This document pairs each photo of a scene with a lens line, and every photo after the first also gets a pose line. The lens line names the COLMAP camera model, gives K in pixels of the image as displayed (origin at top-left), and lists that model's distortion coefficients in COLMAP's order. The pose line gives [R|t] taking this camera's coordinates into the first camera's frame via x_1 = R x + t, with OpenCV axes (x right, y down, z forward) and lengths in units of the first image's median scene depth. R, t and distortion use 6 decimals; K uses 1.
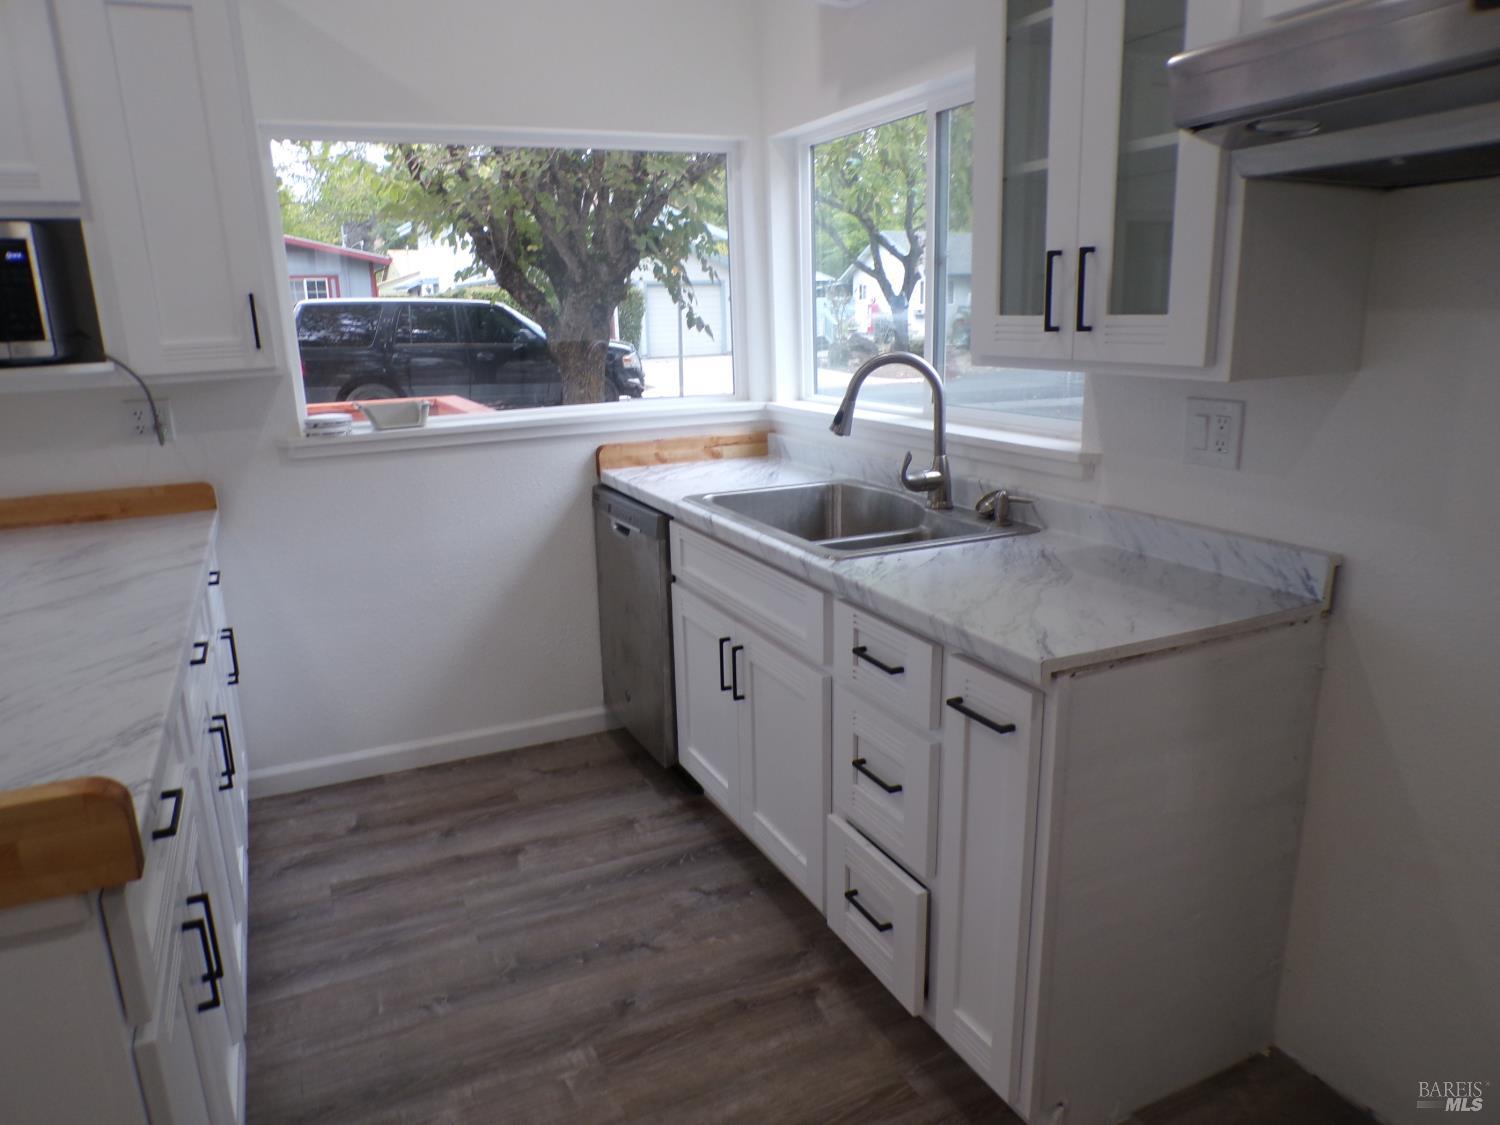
lens RADIAL K [[1005.4, 0, 742.2], [0, 1005.4, 570.4], [0, 0, 1]] dist [-0.041829, 0.014975]
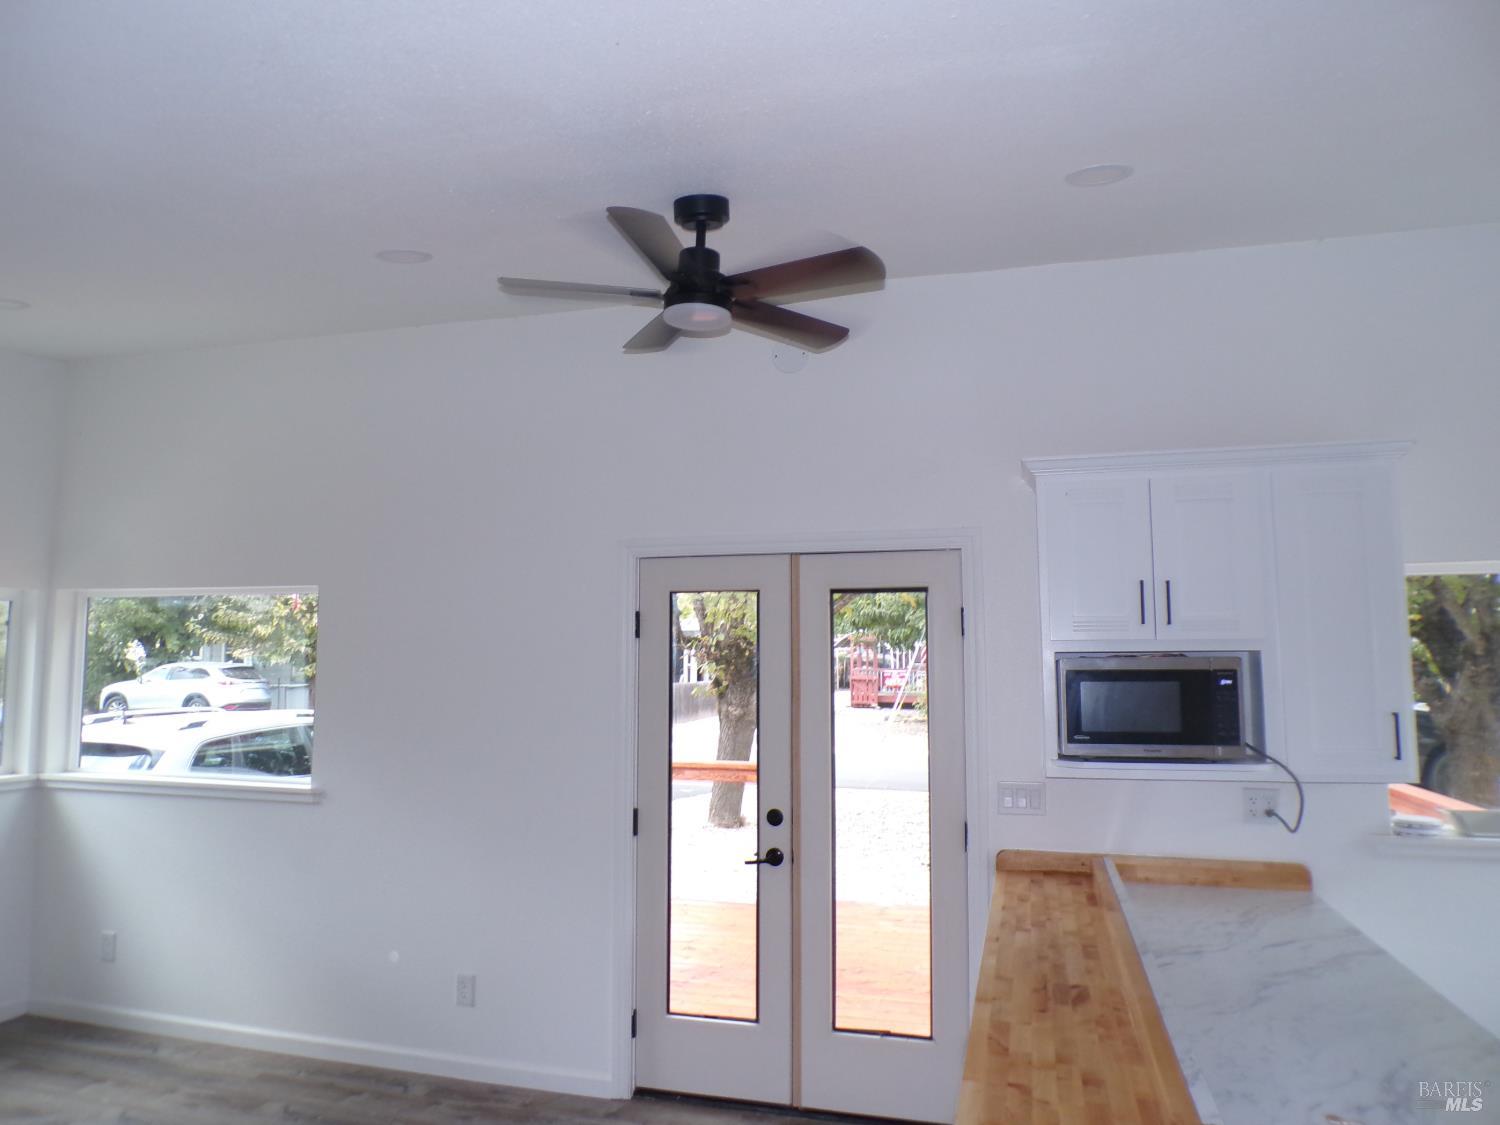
lens RADIAL K [[1012.7, 0, 739.8], [0, 1012.7, 571.1], [0, 0, 1]] dist [-0.041143, 0.014257]
pose [[0.752473, -0.031643, -0.657862, -0.294547], [-0.188400, 0.946767, -0.261034, 0.014785], [0.631102, 0.320362, 0.706455, -0.371660]]
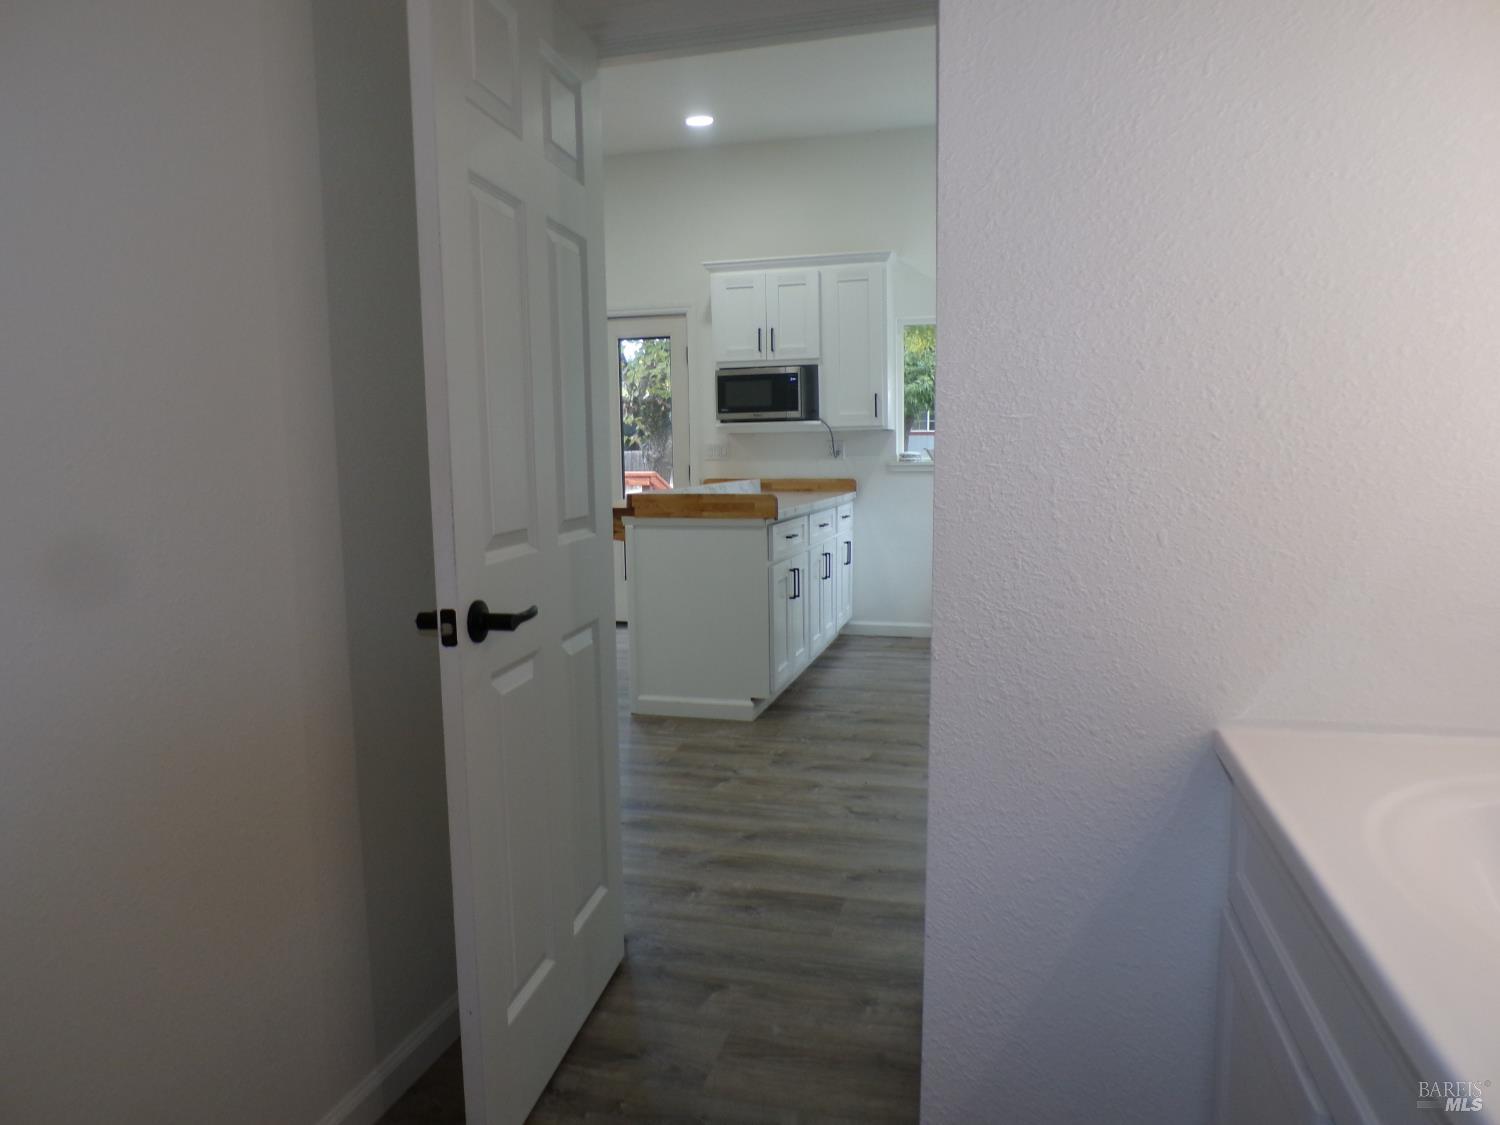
lens RADIAL K [[1005.4, 0, 742.2], [0, 1005.4, 570.4], [0, 0, 1]] dist [-0.041829, 0.014975]
pose [[0.760117, 0.094726, -0.642844, 0.817917], [-0.169162, 0.984052, -0.055017, 0.311632], [0.627381, 0.150564, 0.764018, -0.930771]]
